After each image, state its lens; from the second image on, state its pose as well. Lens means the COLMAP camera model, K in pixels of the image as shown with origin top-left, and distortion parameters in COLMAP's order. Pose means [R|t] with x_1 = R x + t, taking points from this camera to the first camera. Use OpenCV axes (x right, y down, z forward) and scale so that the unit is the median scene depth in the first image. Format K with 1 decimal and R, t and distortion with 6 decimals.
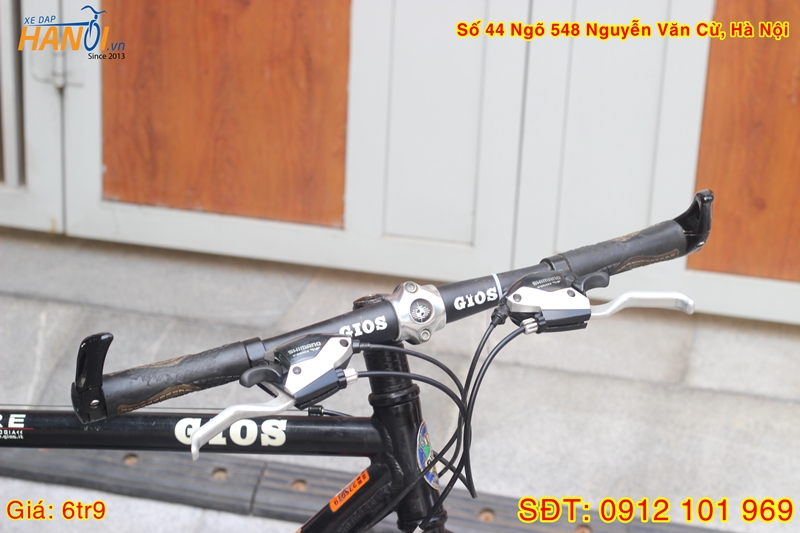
lens RADIAL K [[1921.2, 0, 399.5], [0, 1921.2, 266.7], [0, 0, 1]] dist [-0.071228, 0.000000]
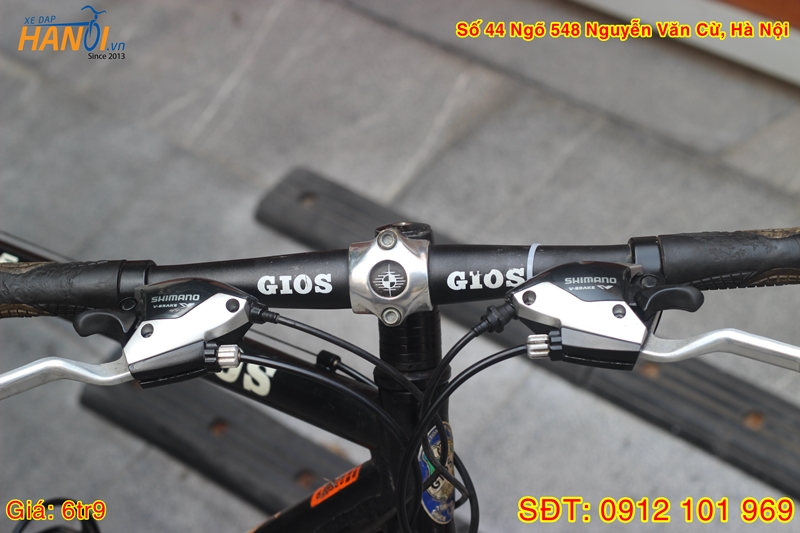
lens RADIAL K [[1921.2, 0, 399.9], [0, 1921.2, 265.3], [0, 0, 1]] dist [-0.071228, 0.000000]
pose [[0.875257, 0.249128, -0.414559, 0.278964], [-0.175824, 0.962385, 0.207126, -0.115190], [0.450566, -0.108399, 0.886137, 0.425852]]
